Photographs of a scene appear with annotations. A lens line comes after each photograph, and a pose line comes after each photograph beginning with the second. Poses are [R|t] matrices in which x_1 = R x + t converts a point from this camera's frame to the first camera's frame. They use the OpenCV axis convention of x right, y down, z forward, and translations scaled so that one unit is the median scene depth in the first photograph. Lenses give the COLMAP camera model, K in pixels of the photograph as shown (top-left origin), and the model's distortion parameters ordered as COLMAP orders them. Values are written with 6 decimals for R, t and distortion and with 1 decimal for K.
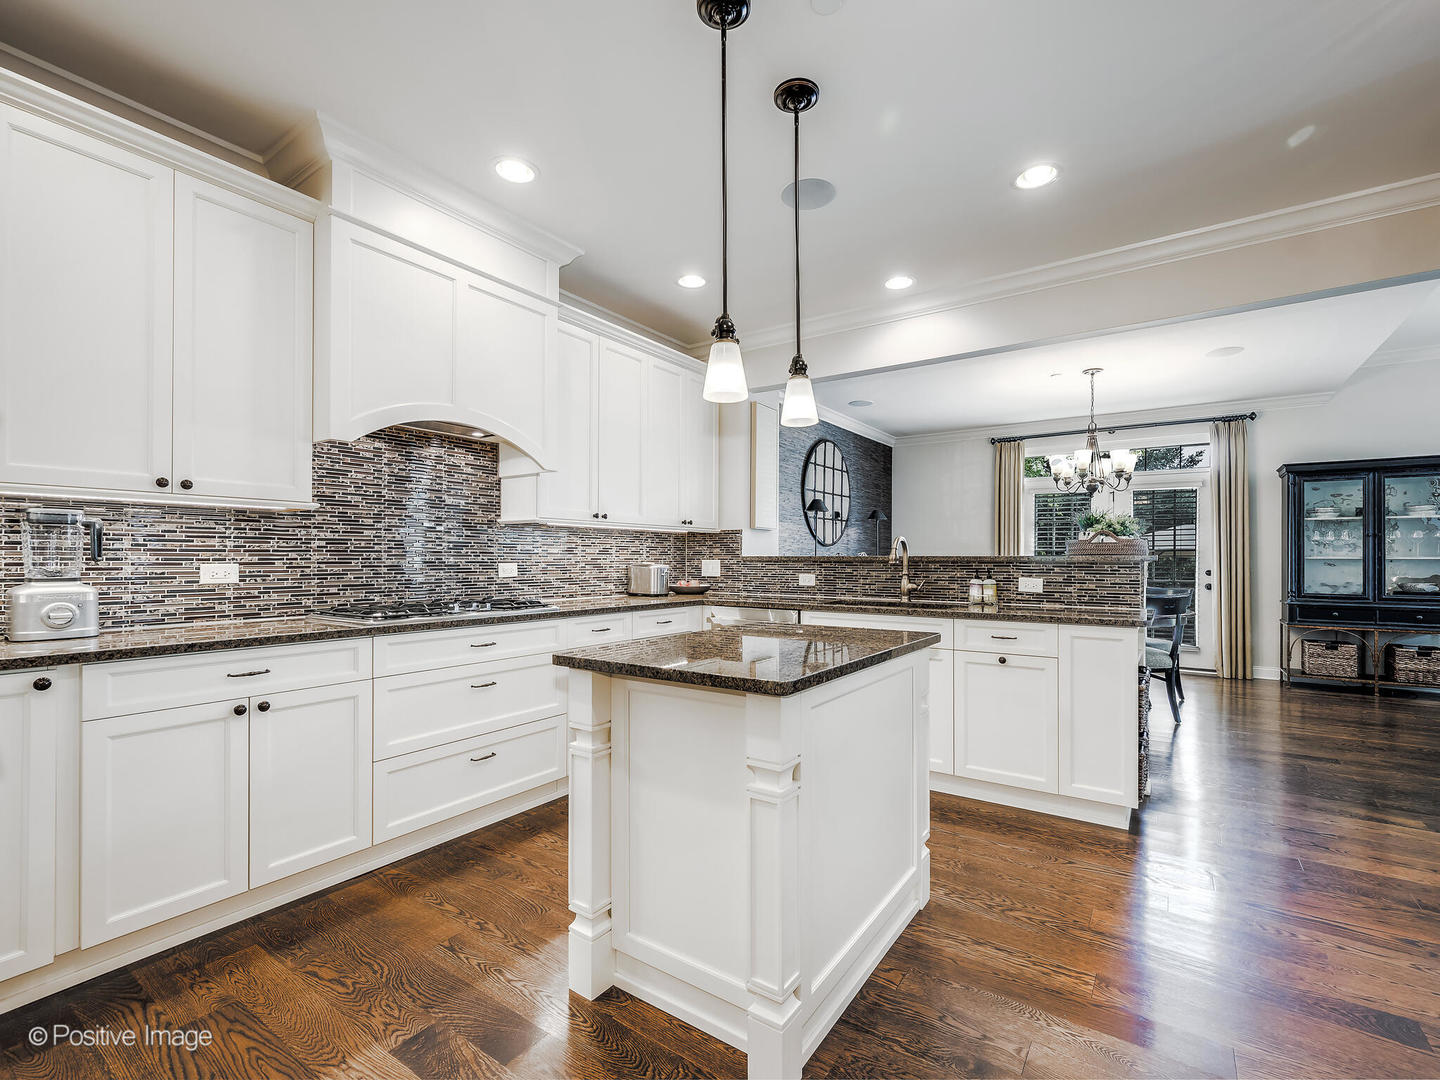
lens RADIAL K [[643.5, 0, 740.4], [0, 643.5, 563.2], [0, 0, 1]] dist [-0.000725, -0.000319]
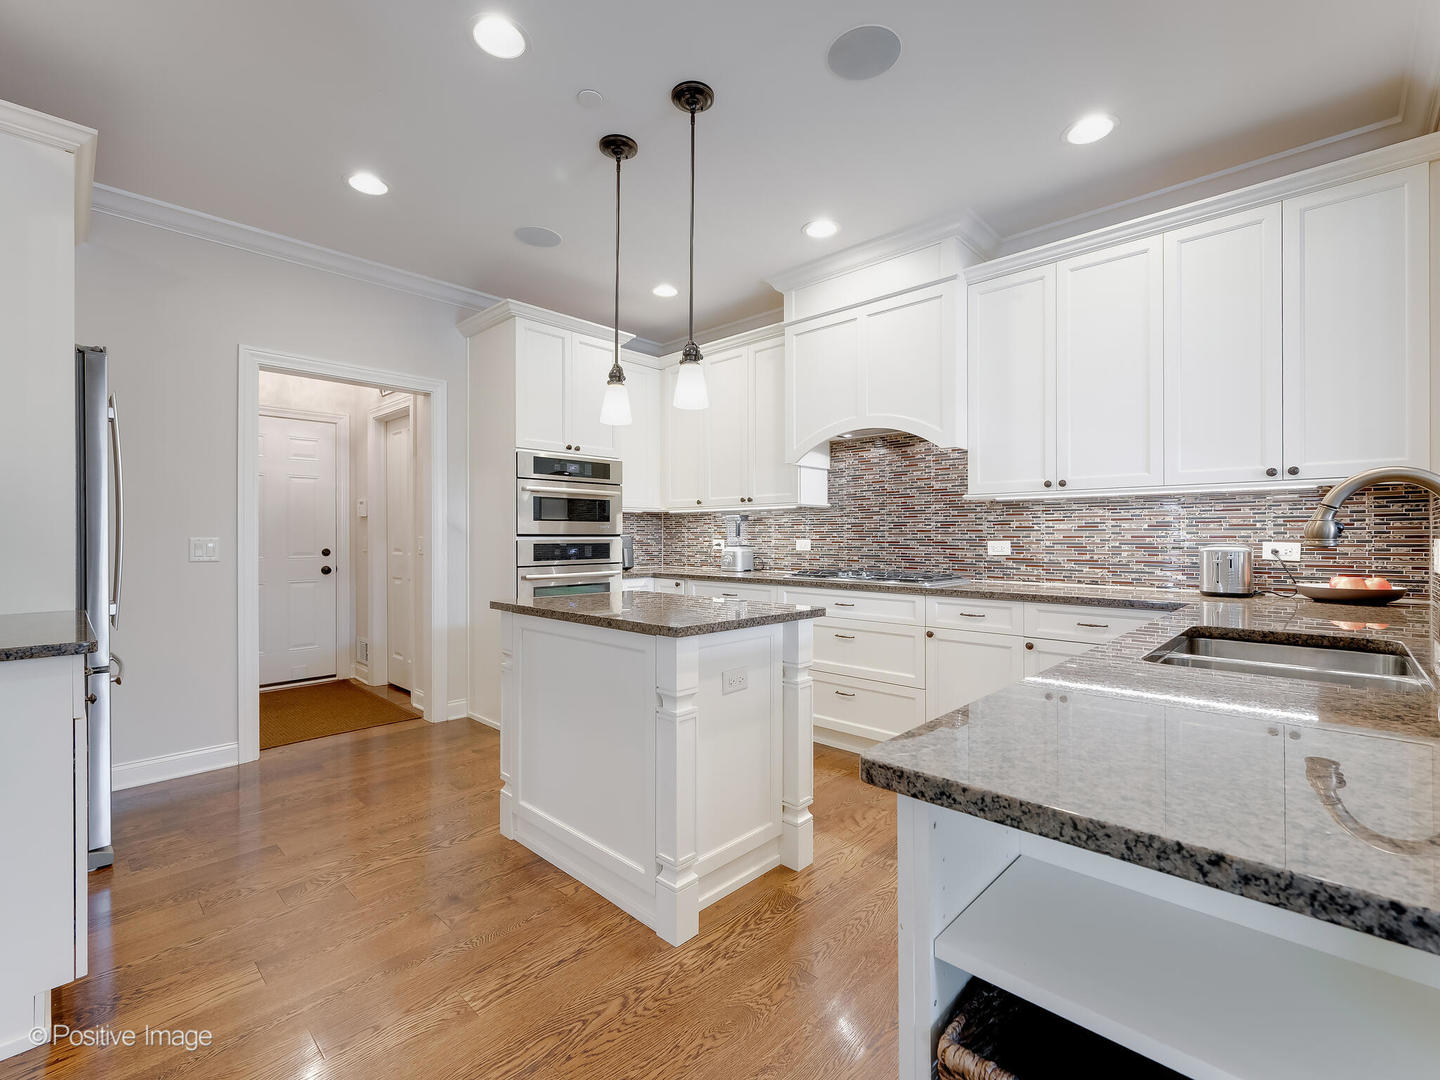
lens RADIAL K [[656.3, 0, 722.4], [0, 656.3, 542.8], [0, 0, 1]] dist [0.000860, 0.000270]
pose [[-0.168813, 0.007232, -0.985621, 0.680561], [-0.007481, 0.999935, 0.008618, -0.002554], [0.985620, 0.008829, -0.168748, 0.732662]]
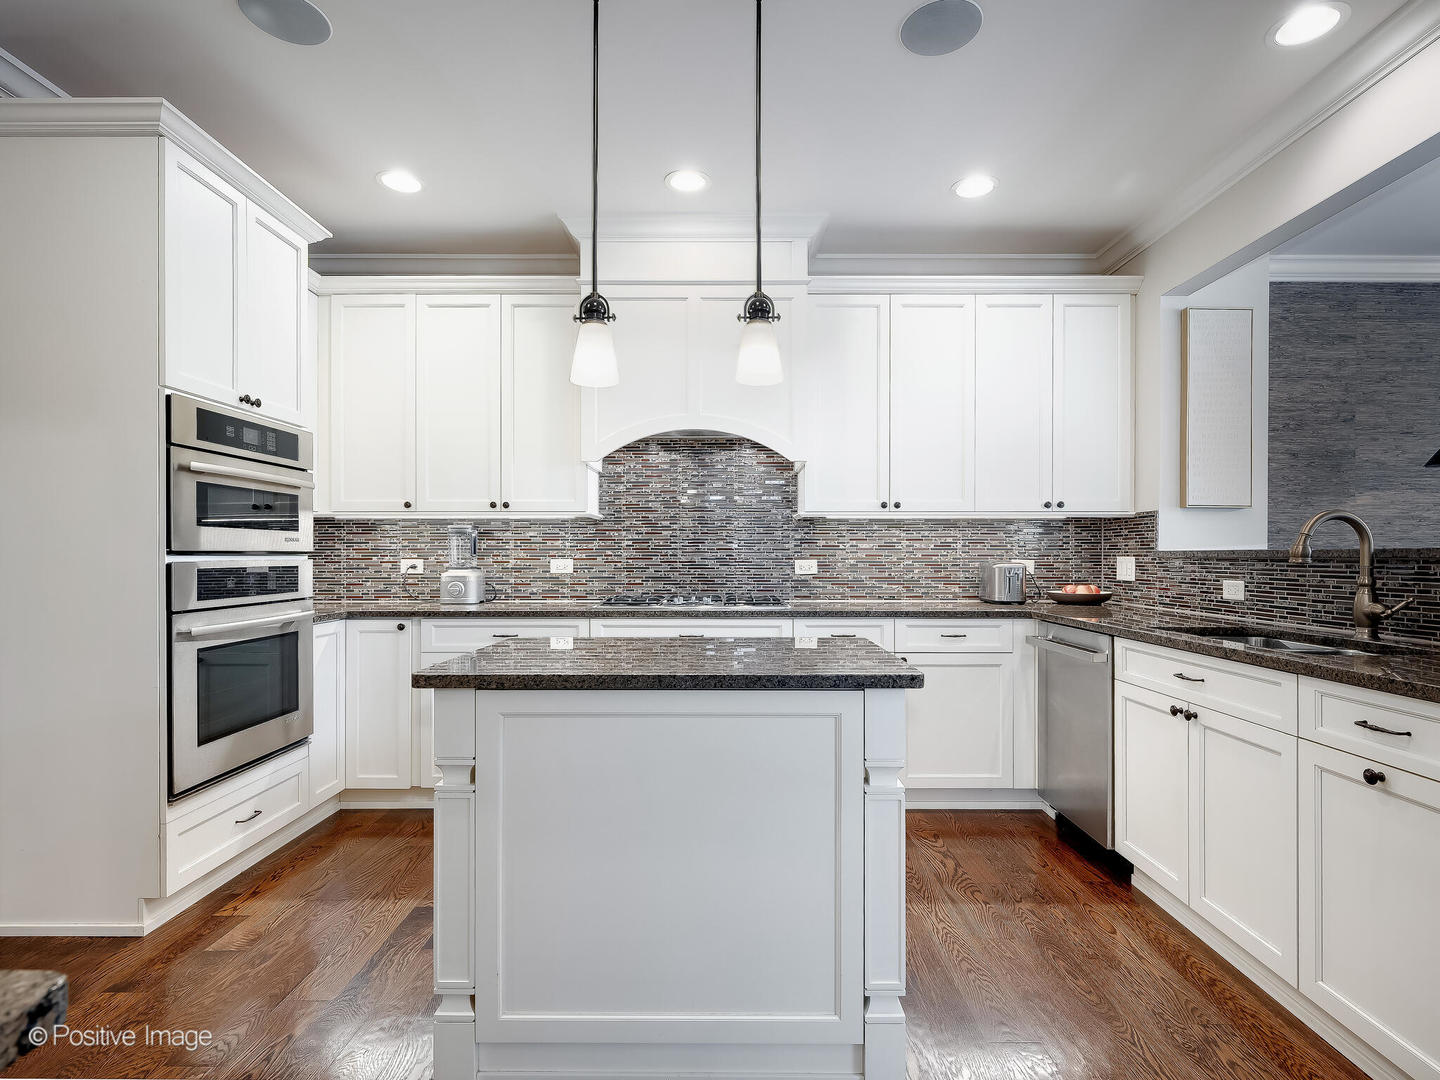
lens RADIAL K [[741.6, 0, 732.4], [0, 741.6, 559.3], [0, 0, 1]] dist [0.004048, 0.000514]
pose [[0.561013, 0.002898, -0.827802, 0.487005], [-0.004997, 0.999988, 0.000115, -0.000257], [0.827792, 0.004072, 0.561020, 0.274804]]
